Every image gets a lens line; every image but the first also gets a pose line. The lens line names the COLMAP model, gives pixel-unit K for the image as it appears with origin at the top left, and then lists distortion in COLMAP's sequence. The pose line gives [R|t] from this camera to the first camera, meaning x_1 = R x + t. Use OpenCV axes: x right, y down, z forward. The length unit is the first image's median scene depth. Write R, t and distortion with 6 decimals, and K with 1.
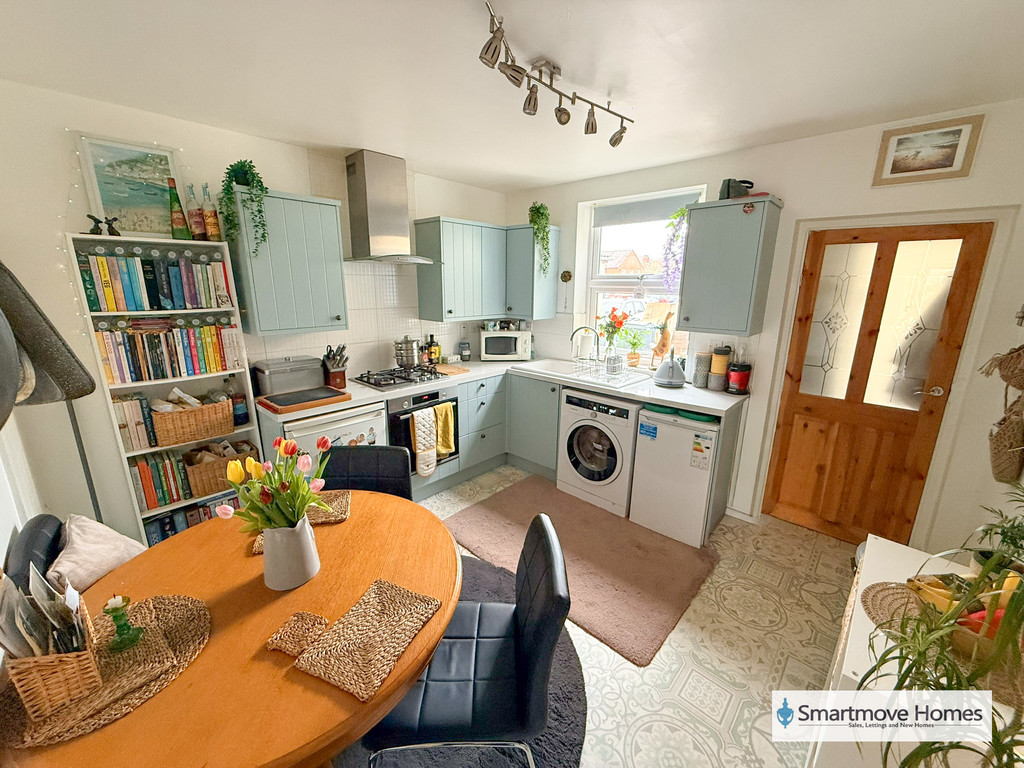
lens RADIAL K [[409.4, 0, 512.4], [0, 409.4, 383.3], [0, 0, 1]] dist [0.000205, -0.000018]
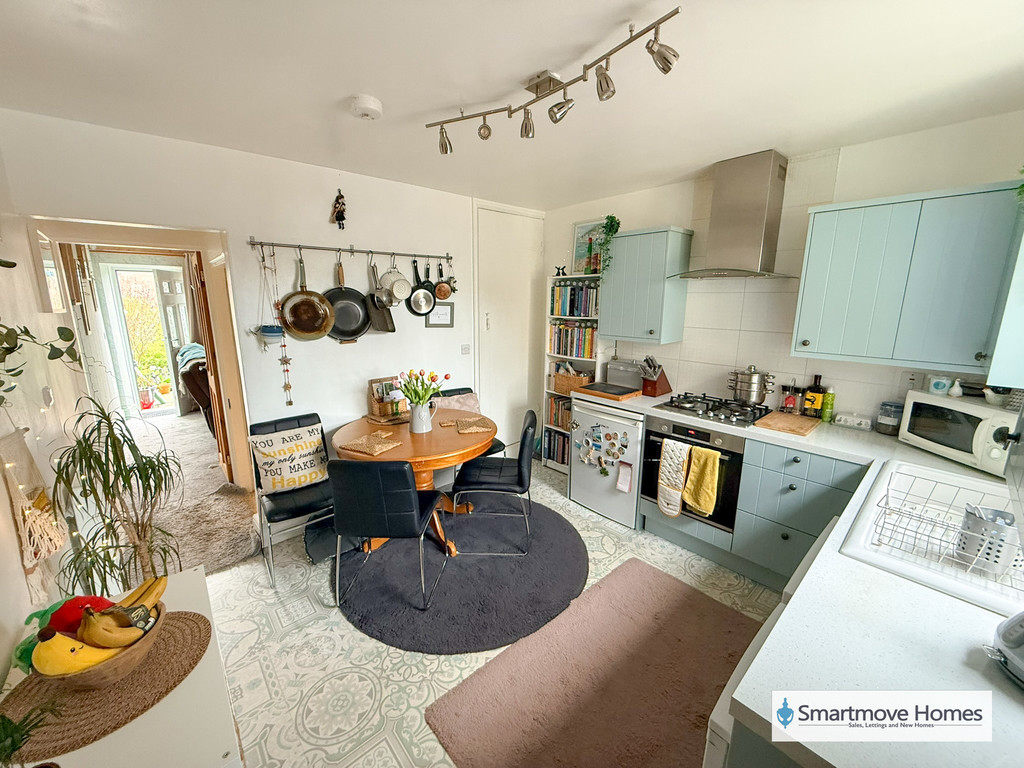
lens RADIAL K [[409.4, 0, 512.5], [0, 409.4, 382.5], [0, 0, 1]] dist [0.000205, -0.000018]
pose [[-0.095347, 0.195066, -0.976145, 0.860831], [-0.240046, 0.947168, 0.212722, -0.210552], [0.966068, 0.254602, -0.043485, 0.860235]]
